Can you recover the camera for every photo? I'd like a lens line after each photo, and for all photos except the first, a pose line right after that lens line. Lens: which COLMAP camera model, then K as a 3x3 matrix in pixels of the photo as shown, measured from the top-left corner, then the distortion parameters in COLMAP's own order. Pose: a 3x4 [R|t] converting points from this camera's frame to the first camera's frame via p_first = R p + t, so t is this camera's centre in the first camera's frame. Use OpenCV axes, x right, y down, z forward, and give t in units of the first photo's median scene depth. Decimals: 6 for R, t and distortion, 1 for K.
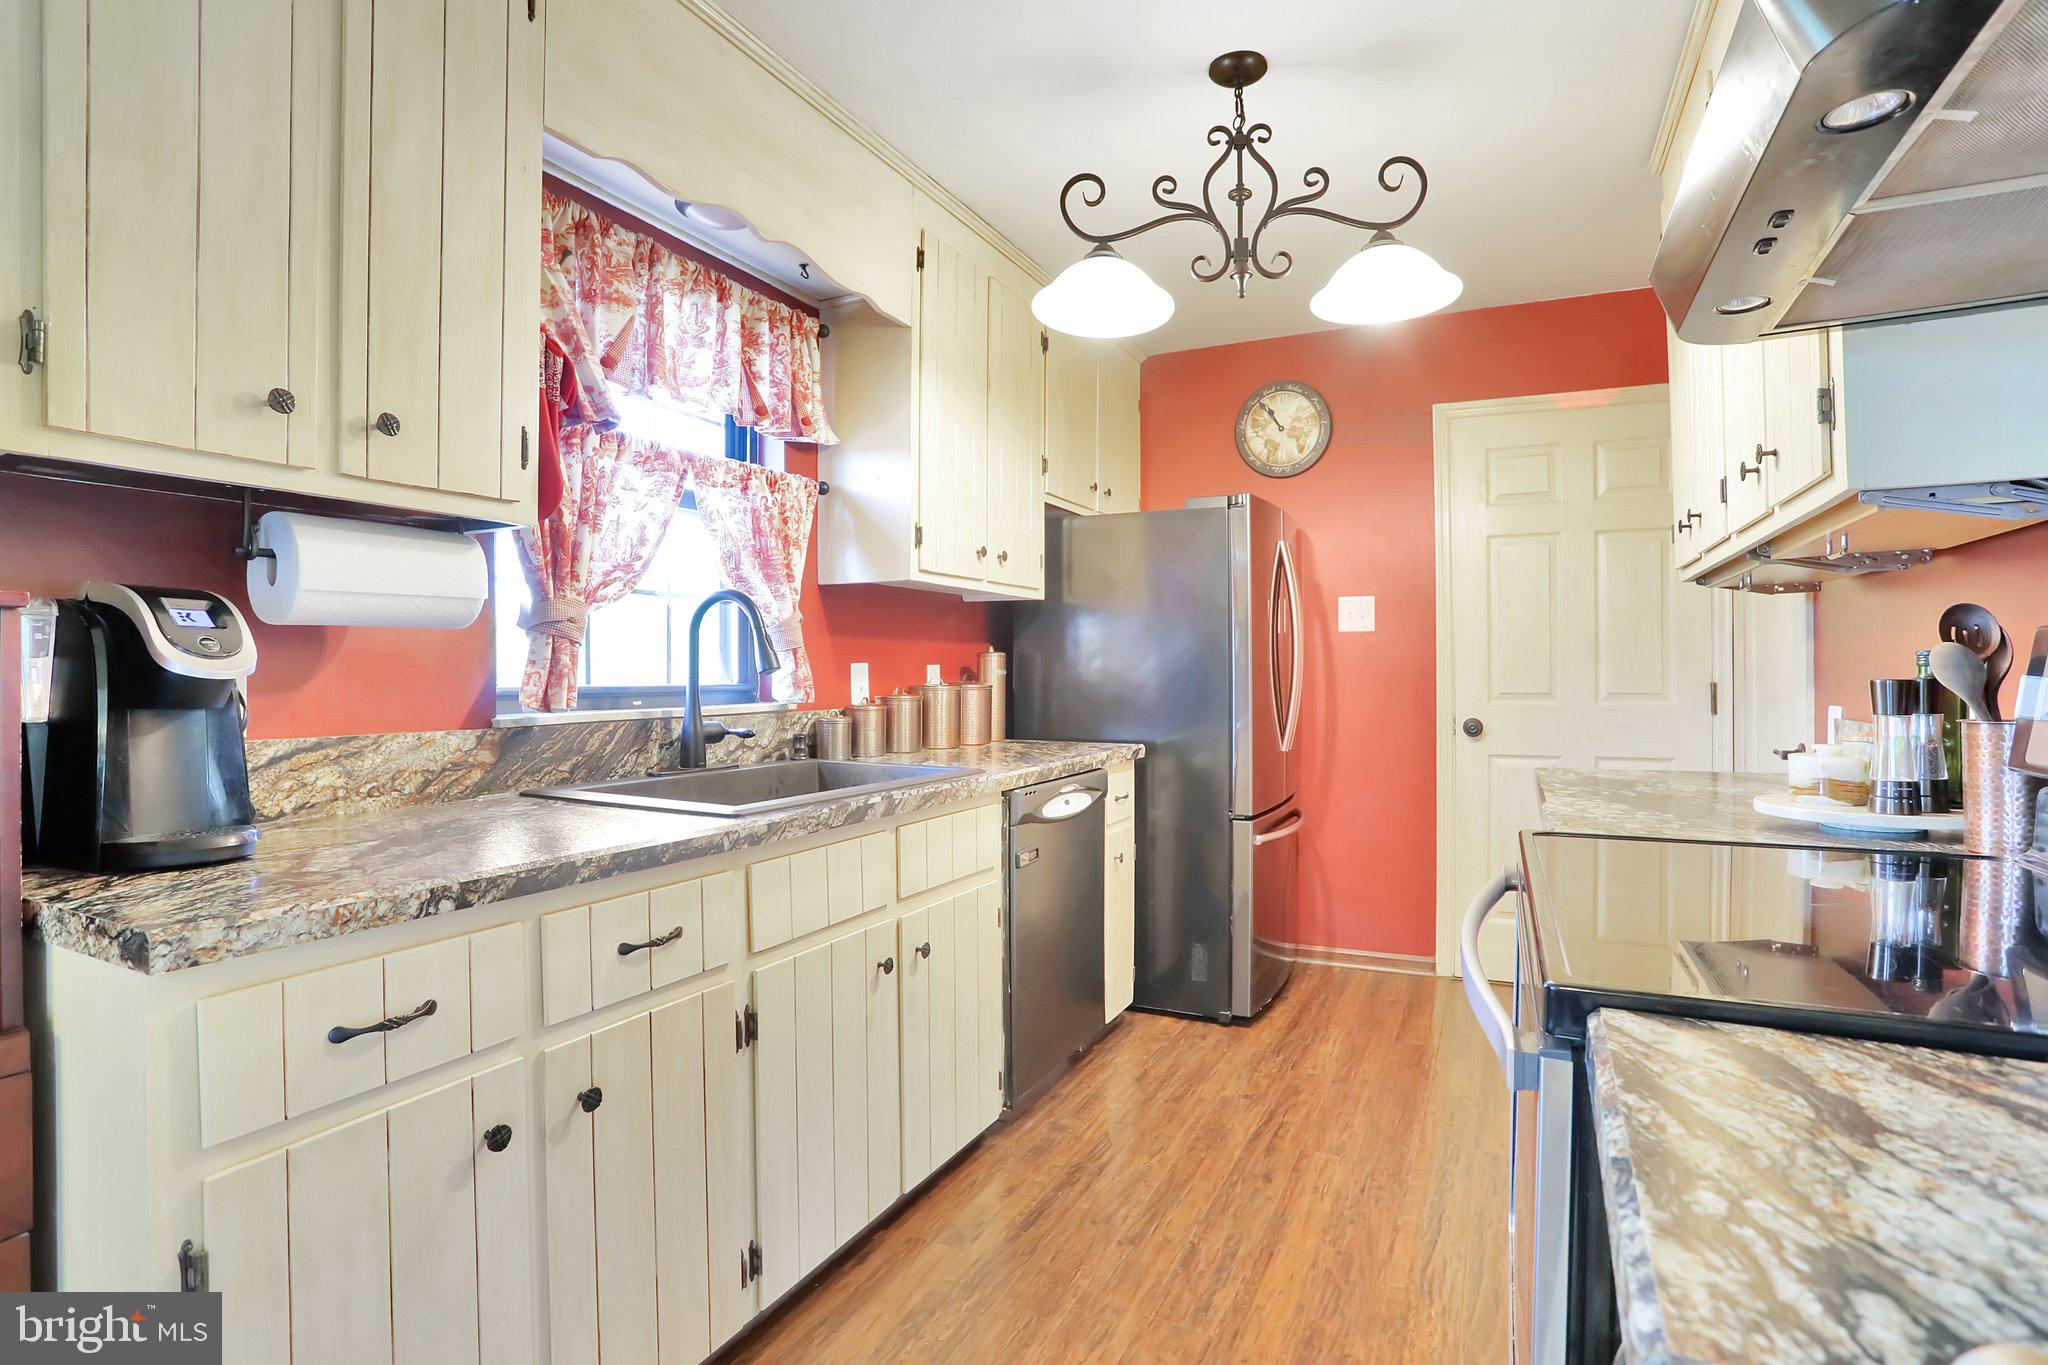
lens RADIAL K [[991.2, 0, 1023.7], [0, 991.2, 658.7], [0, 0, 1]] dist [-0.001033, 0.000072]
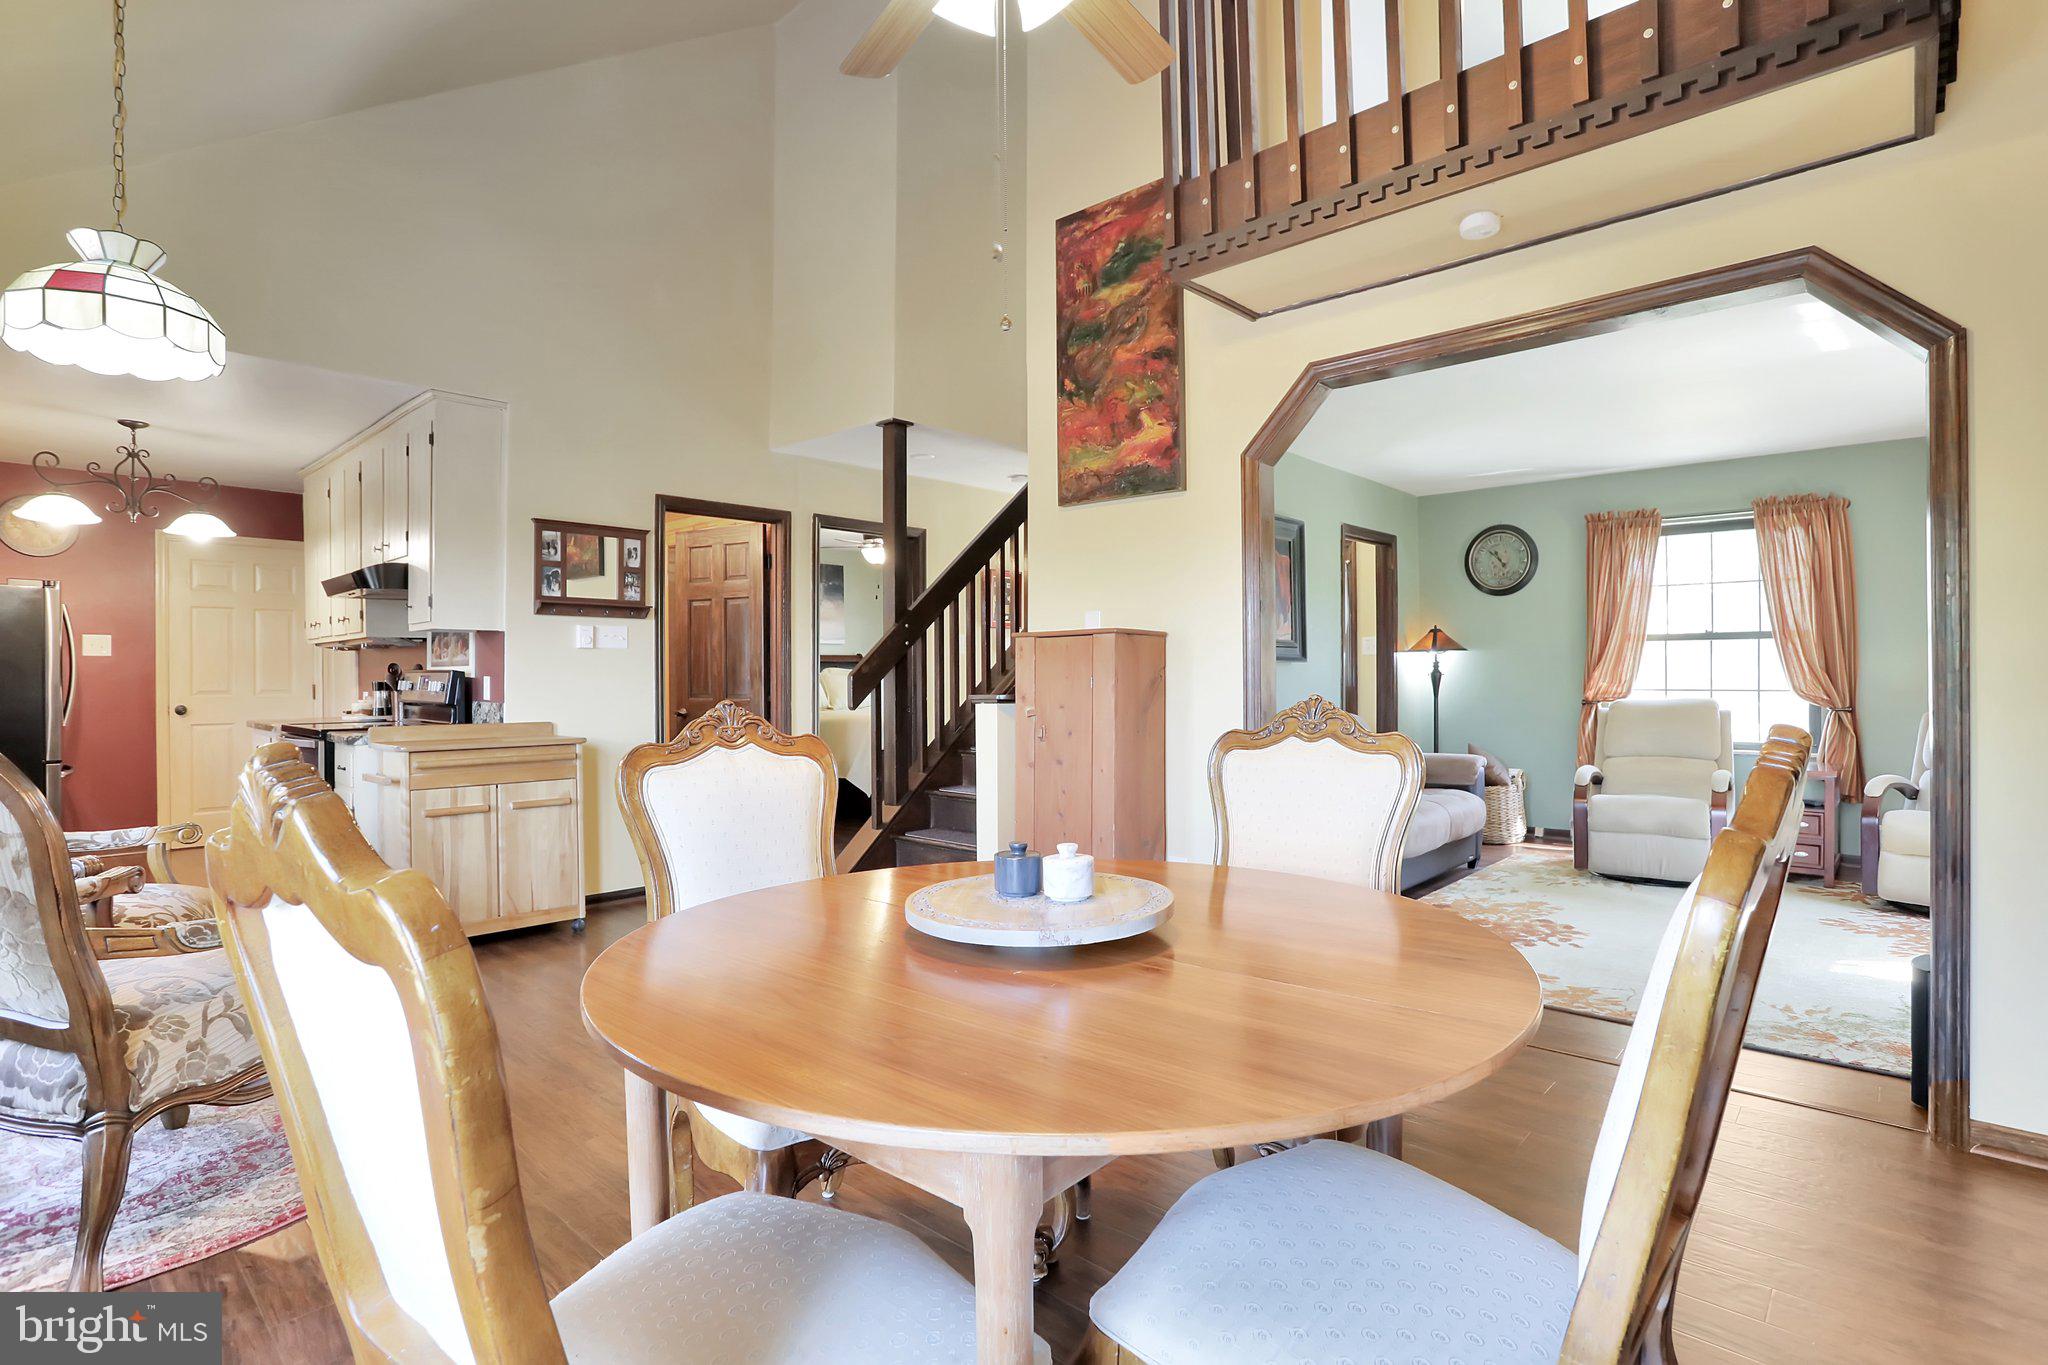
lens RADIAL K [[991.2, 0, 1023.7], [0, 991.2, 658.7], [0, 0, 1]] dist [-0.001033, 0.000072]
pose [[0.292794, 0.017761, 0.956011, -1.329713], [-0.012221, 0.999815, -0.014831, -0.028609], [-0.956097, -0.007341, 0.292957, -1.621121]]
